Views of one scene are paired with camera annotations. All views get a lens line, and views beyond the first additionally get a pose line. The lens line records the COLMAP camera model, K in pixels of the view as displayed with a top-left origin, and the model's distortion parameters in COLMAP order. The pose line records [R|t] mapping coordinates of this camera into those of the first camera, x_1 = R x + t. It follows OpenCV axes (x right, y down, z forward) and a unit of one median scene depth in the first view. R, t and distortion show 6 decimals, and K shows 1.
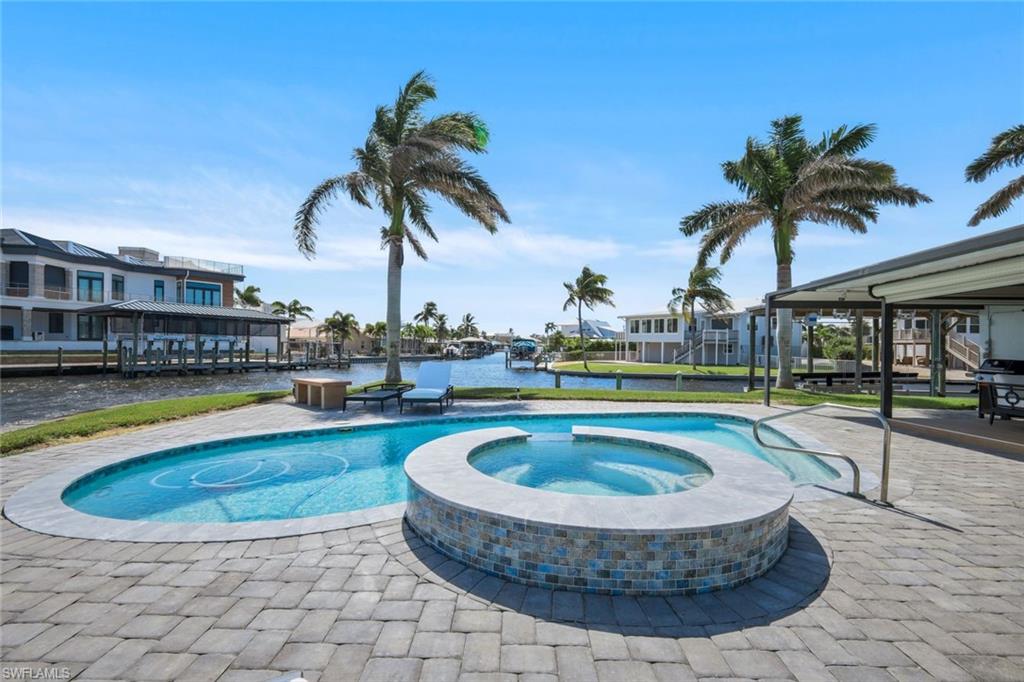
lens RADIAL K [[453.7, 0, 512.0], [0, 453.7, 341.0], [0, 0, 1]] dist [0.002431, 0.000013]
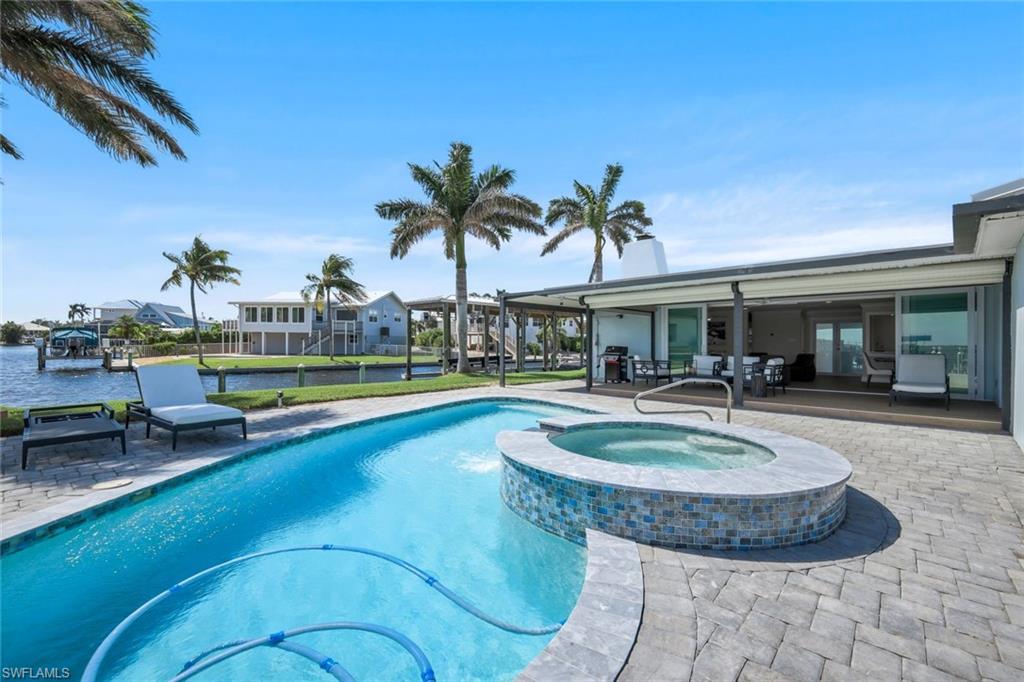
lens RADIAL K [[453.7, 0, 512.0], [0, 453.7, 341.0], [0, 0, 1]] dist [0.002431, 0.000013]
pose [[0.638176, -0.007945, 0.769849, -0.164400], [-0.009340, 0.999793, 0.018061, -0.001113], [-0.769834, -0.018716, 0.637970, 0.100070]]
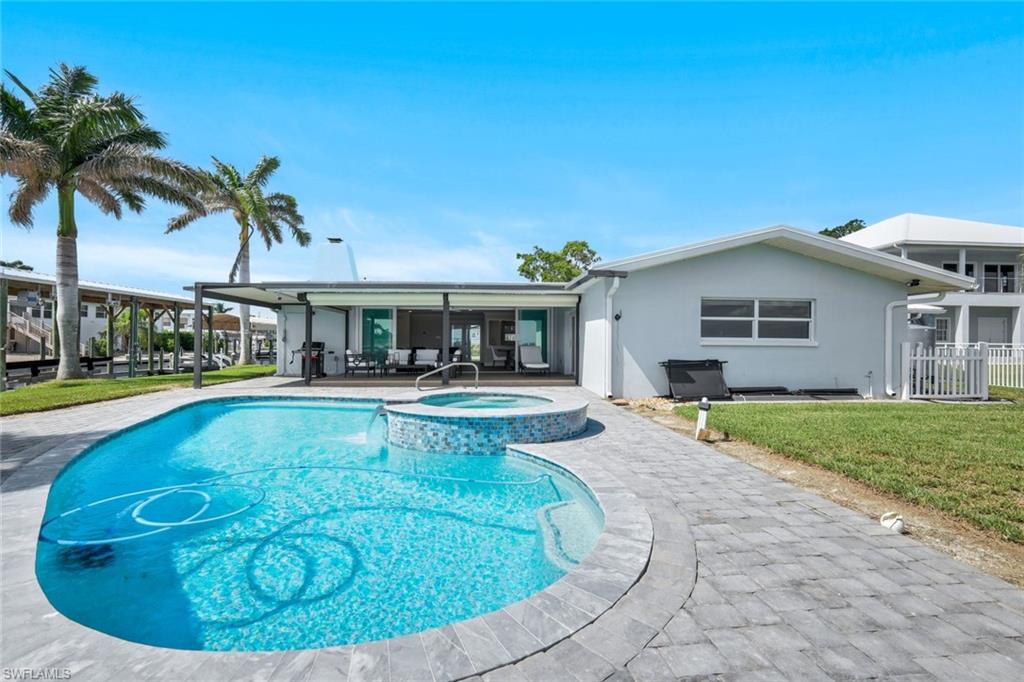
lens RADIAL K [[453.7, 0, 512.0], [0, 453.7, 341.0], [0, 0, 1]] dist [0.002431, 0.000013]
pose [[-0.143684, -0.011963, 0.989551, -0.279936], [-0.022118, 0.999716, 0.008874, 0.002654], [-0.989376, -0.020611, -0.143907, 0.205627]]
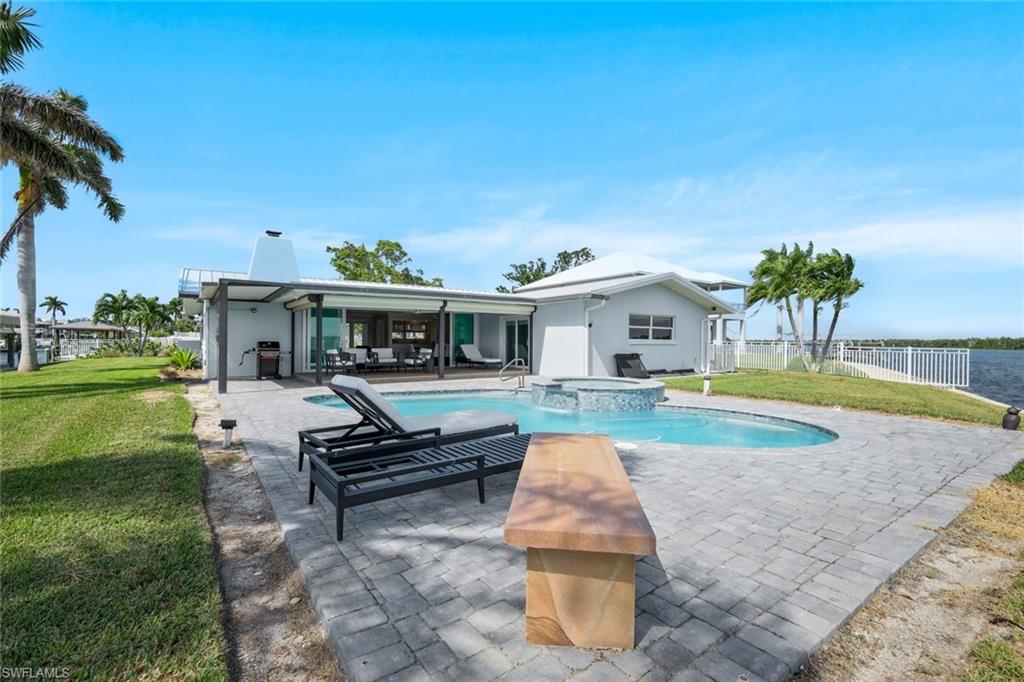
lens RADIAL K [[453.7, 0, 512.0], [0, 453.7, 341.0], [0, 0, 1]] dist [0.002431, 0.000013]
pose [[-0.646979, -0.020961, 0.762219, -0.277025], [-0.027142, 0.999622, 0.004452, 0.003626], [-0.762024, -0.017807, -0.647303, 0.553466]]
